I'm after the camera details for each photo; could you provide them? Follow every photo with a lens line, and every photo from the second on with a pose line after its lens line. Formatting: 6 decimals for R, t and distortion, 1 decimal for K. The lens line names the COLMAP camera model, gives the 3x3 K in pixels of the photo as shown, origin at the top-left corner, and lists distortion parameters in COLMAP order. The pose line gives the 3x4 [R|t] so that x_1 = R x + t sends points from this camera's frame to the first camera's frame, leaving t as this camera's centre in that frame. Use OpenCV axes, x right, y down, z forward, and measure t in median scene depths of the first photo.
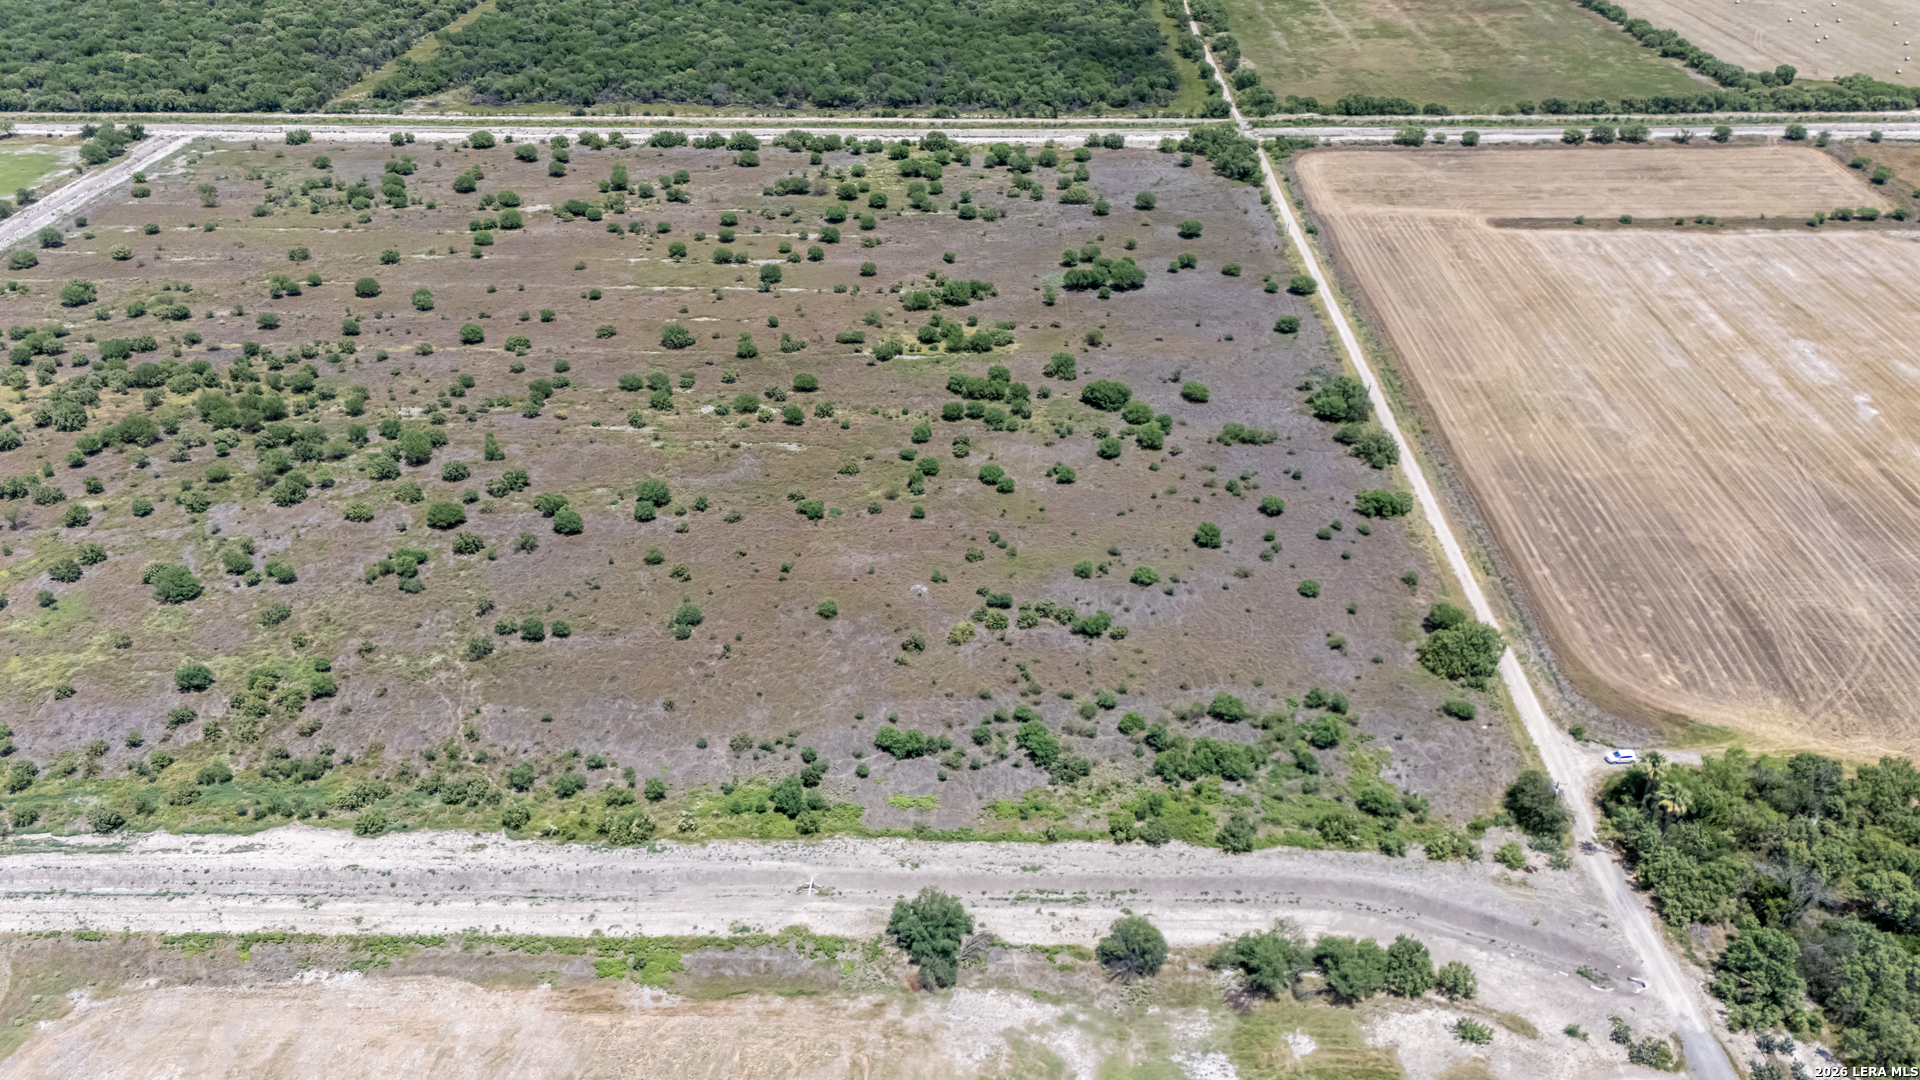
lens RADIAL K [[1445.4, 0, 967.3], [0, 1445.4, 556.6], [0, 0, 1]] dist [0.075800, -0.073118]
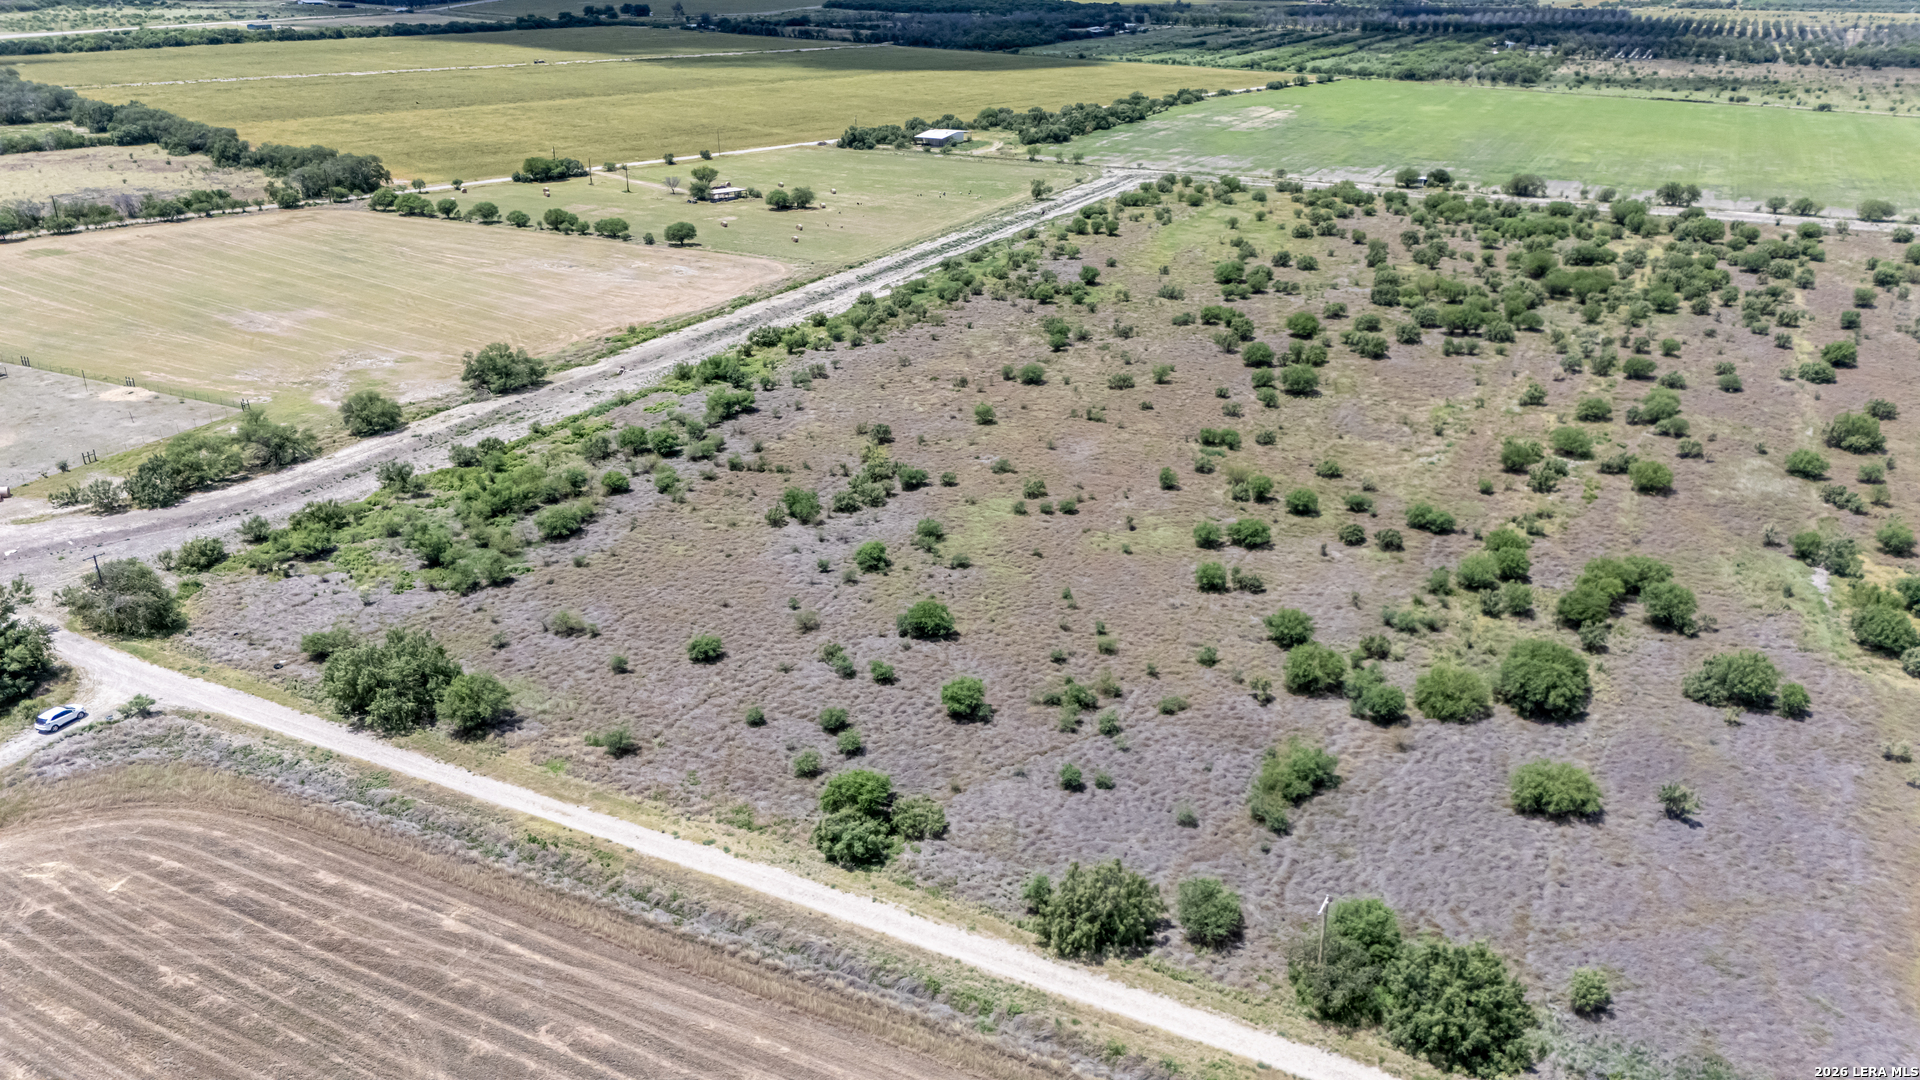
lens RADIAL K [[1393.8, 0, 967.0], [0, 1393.8, 565.6], [0, 0, 1]] dist [0.068964, -0.058215]
pose [[-0.416622, 0.372110, -0.829434, 0.750592], [-0.482060, 0.683118, 0.548606, -0.418651], [0.770743, 0.628398, -0.105222, 1.299136]]
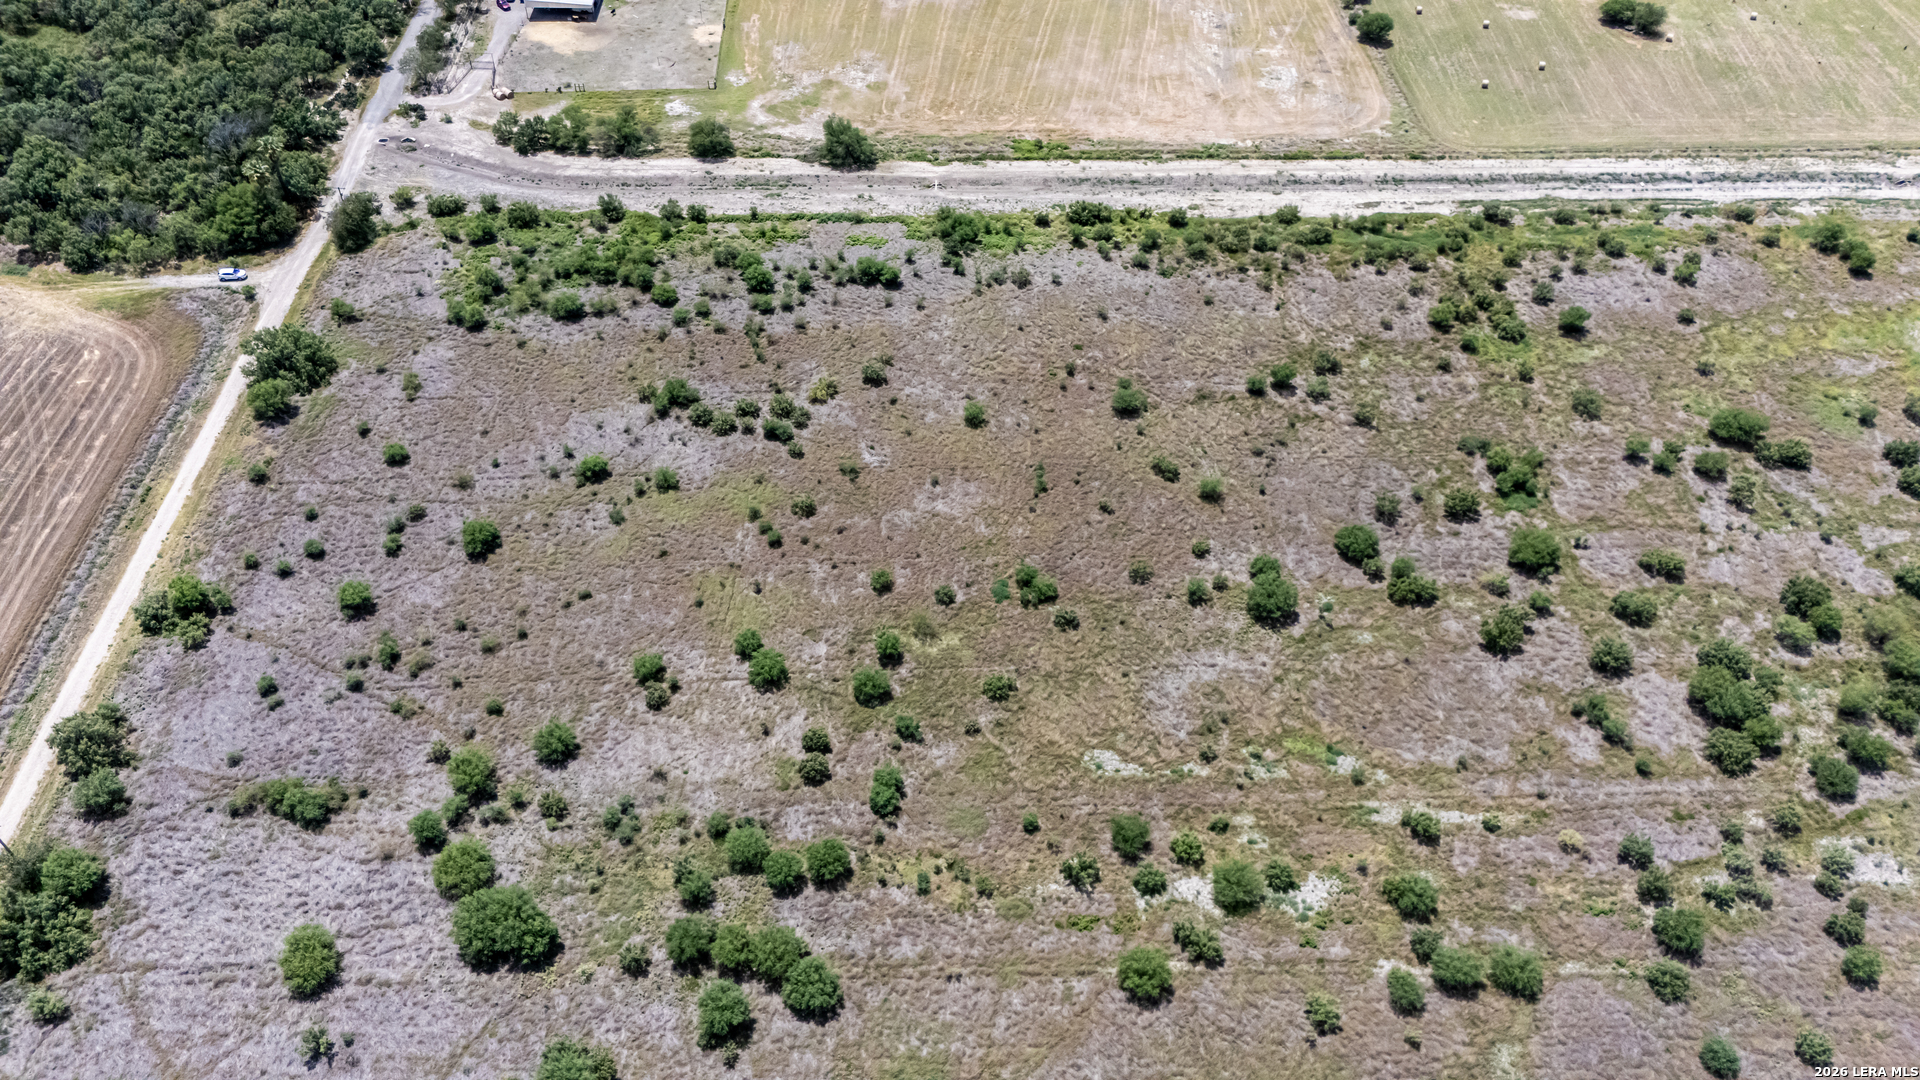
lens RADIAL K [[1393.8, 0, 967.0], [0, 1393.8, 565.6], [0, 0, 1]] dist [0.068964, -0.058215]
pose [[-0.998455, 0.032931, -0.044748, -0.058344], [-0.036931, 0.208350, 0.977357, -0.881464], [0.041509, 0.977500, -0.206812, 1.440940]]
